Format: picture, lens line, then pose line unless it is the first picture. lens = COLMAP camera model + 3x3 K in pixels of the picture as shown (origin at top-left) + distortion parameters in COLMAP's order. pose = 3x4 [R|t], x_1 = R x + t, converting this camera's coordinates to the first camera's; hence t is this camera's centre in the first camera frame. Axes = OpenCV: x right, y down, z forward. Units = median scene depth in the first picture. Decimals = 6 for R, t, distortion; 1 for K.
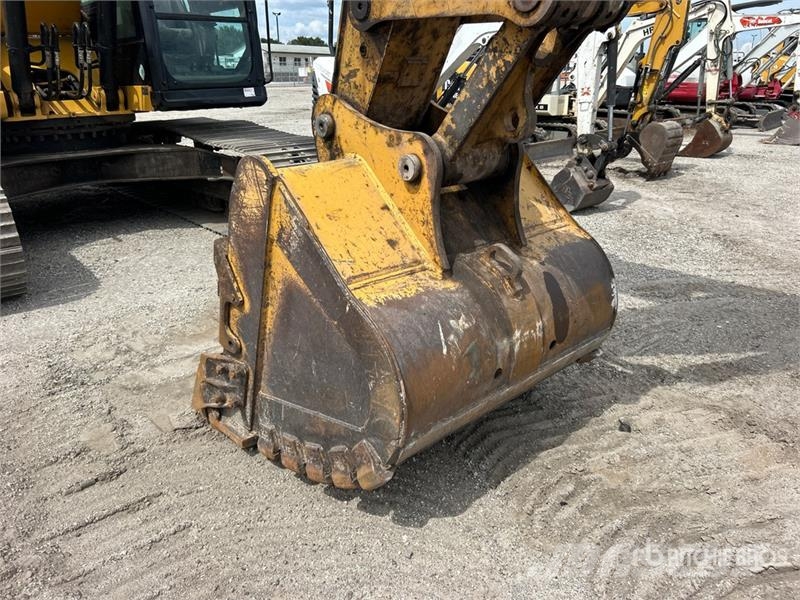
lens RADIAL K [[597.0, 0, 403.3], [0, 597.0, 302.4], [0, 0, 1]] dist [0.061033, -0.067414]
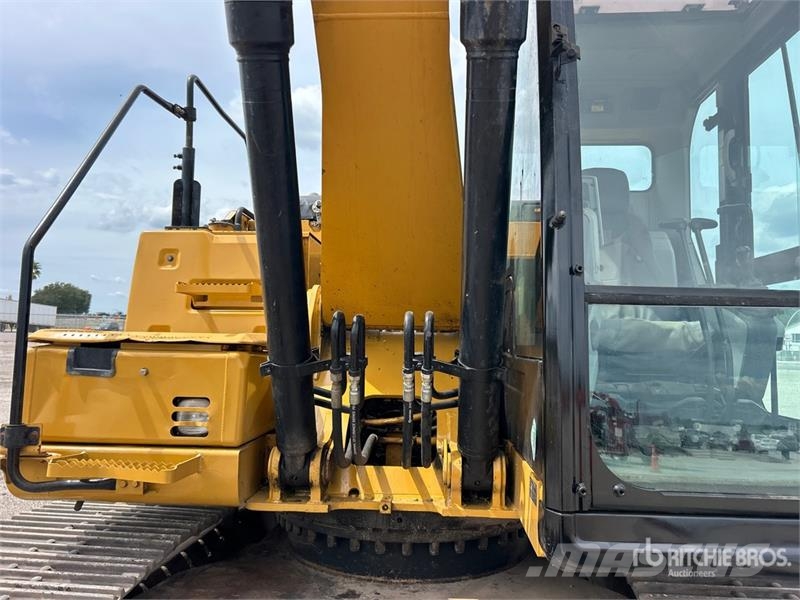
lens RADIAL K [[607.8, 0, 403.4], [0, 607.8, 286.0], [0, 0, 1]] dist [0.015749, 0.004007]
pose [[0.689565, -0.029210, -0.723634, -0.231239], [-0.290481, 0.904137, -0.313301, -0.336860], [0.663416, 0.426243, 0.614976, 0.710804]]
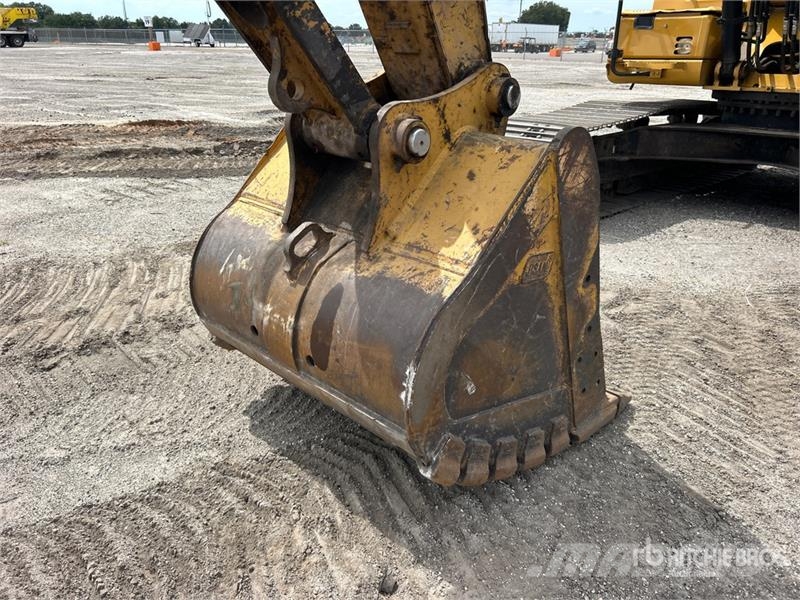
lens RADIAL K [[602.3, 0, 405.3], [0, 602.3, 292.1], [0, 0, 1]] dist [0.060748, -0.072542]
pose [[0.046373, 0.385161, -0.921684, 0.454621], [-0.367578, 0.864517, 0.342777, -0.161350], [0.928836, 0.322895, 0.181667, 0.419655]]
